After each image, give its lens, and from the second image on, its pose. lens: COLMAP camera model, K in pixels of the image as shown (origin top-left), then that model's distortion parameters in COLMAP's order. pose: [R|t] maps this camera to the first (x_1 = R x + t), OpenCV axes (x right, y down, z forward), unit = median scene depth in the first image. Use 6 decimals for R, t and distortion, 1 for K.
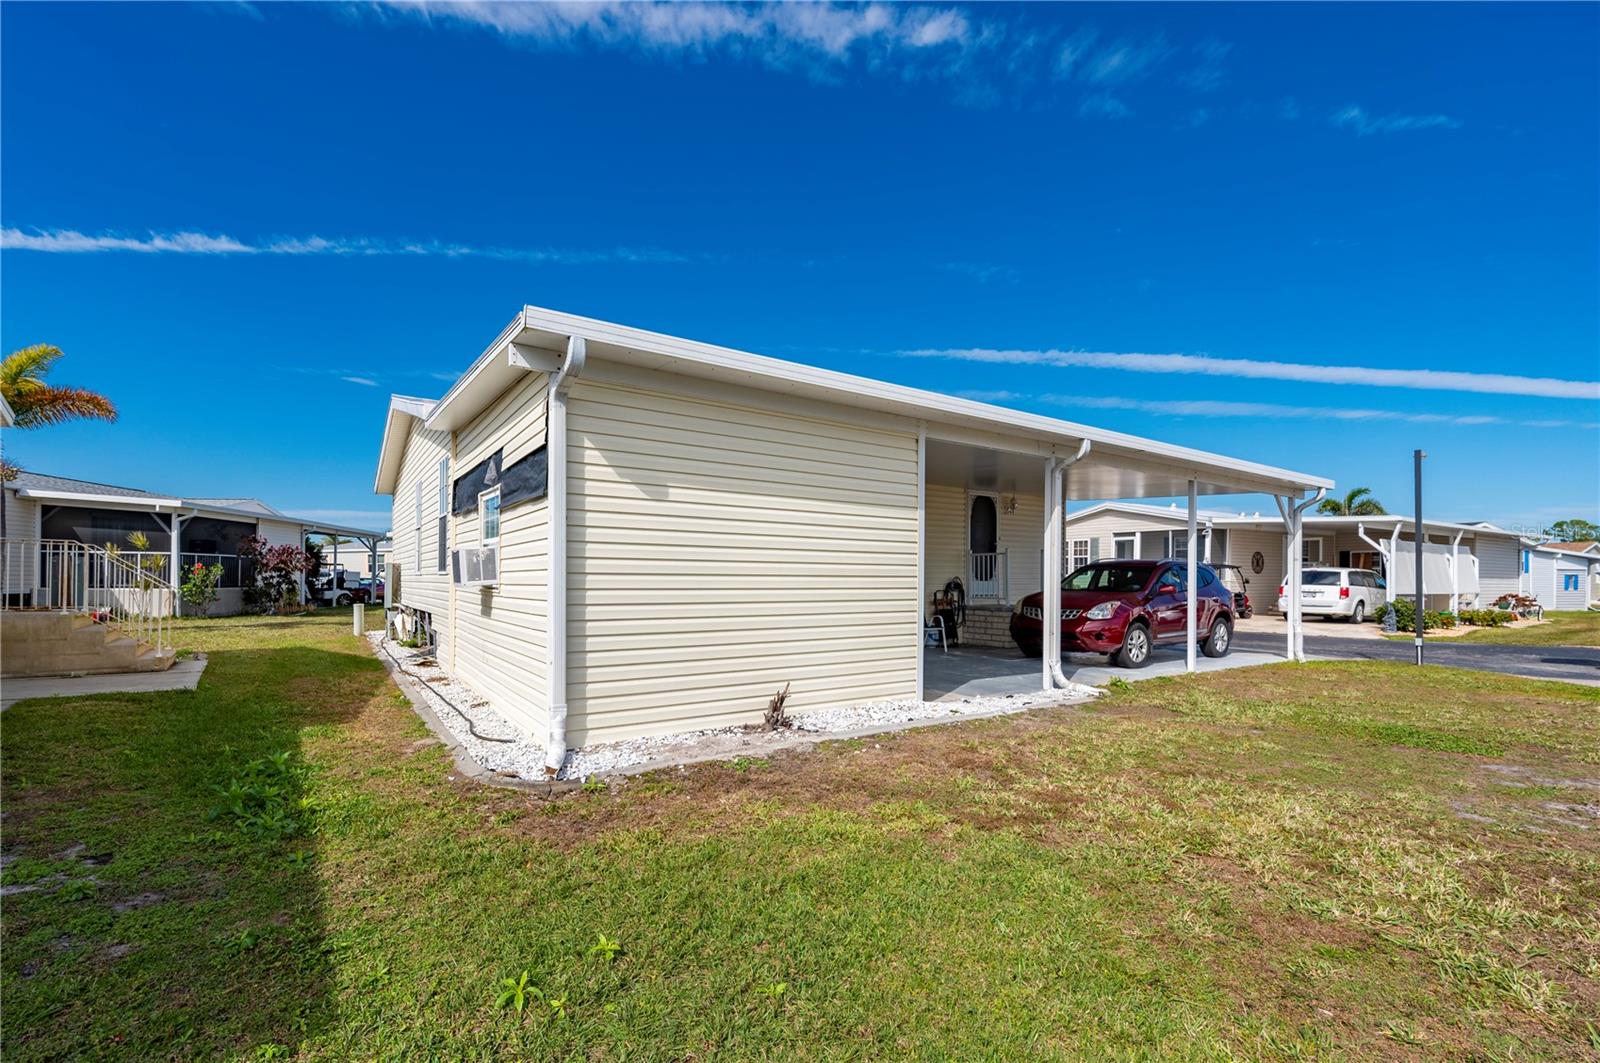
lens RADIAL K [[698.1, 0, 799.2], [0, 698.1, 574.8], [0, 0, 1]] dist [-0.003531, -0.000626]
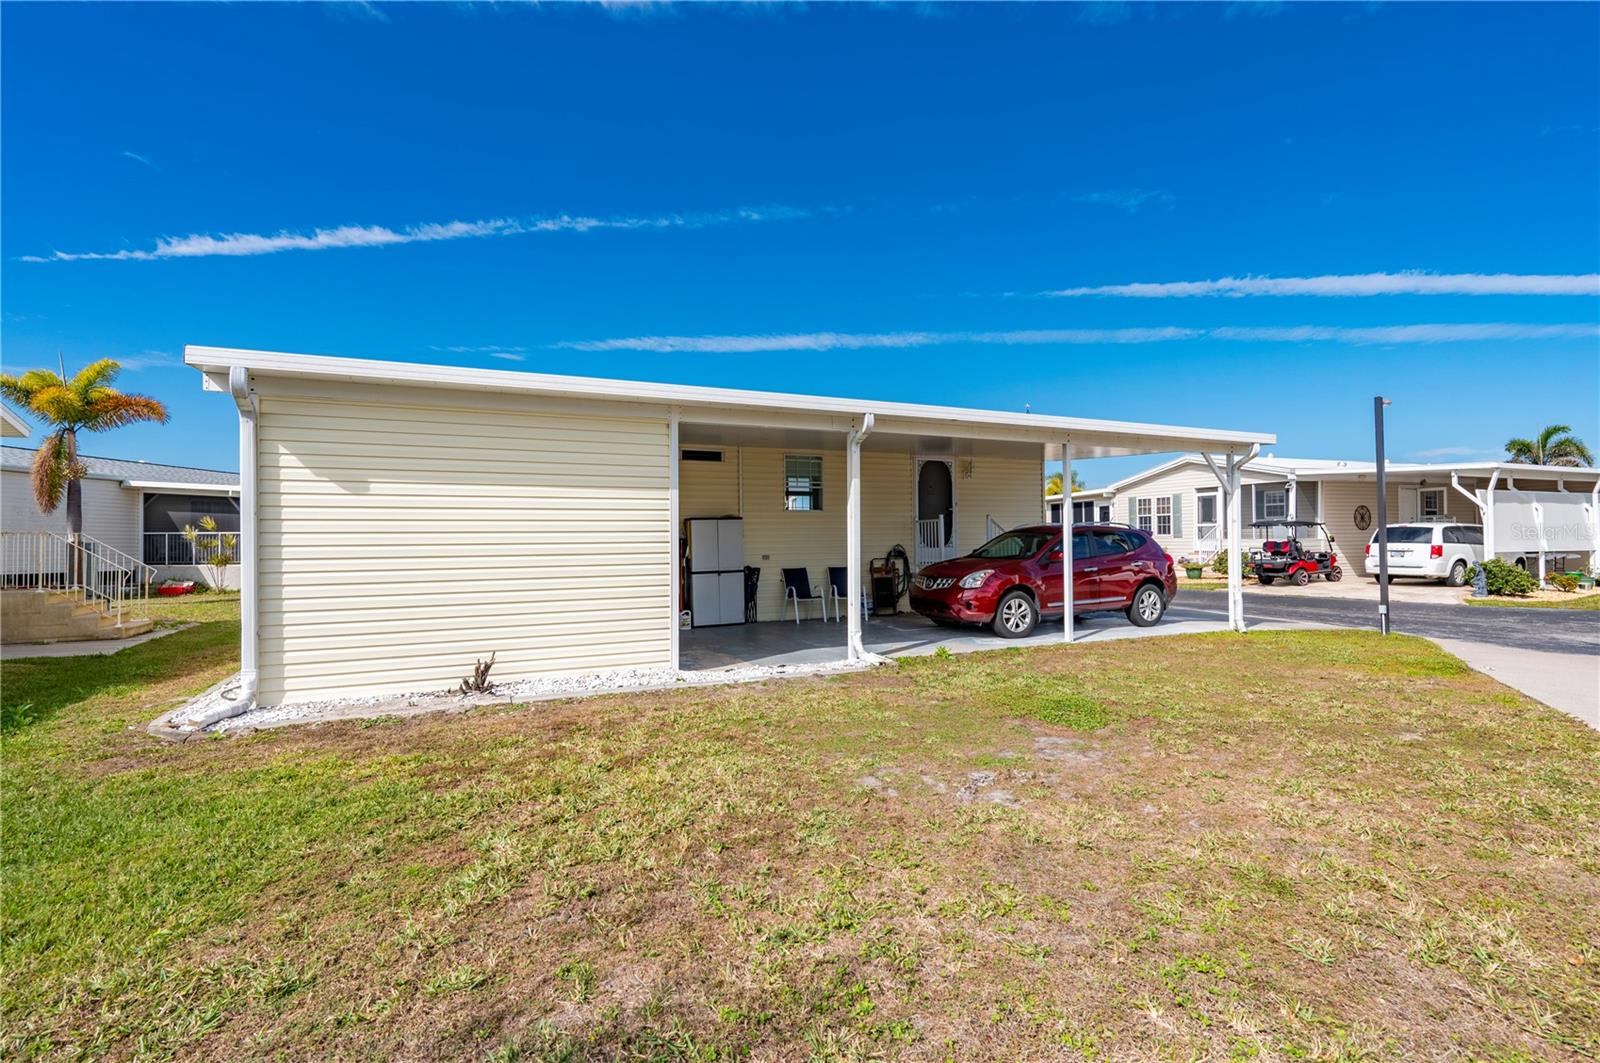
lens RADIAL K [[729.0, 0, 830.0], [0, 729.0, 540.9], [0, 0, 1]] dist [-0.002614, -0.000421]
pose [[0.989118, -0.017264, -0.146105, 0.177474], [0.017954, 0.999833, 0.003410, -0.004657], [0.146022, -0.005996, 0.989263, -0.020328]]
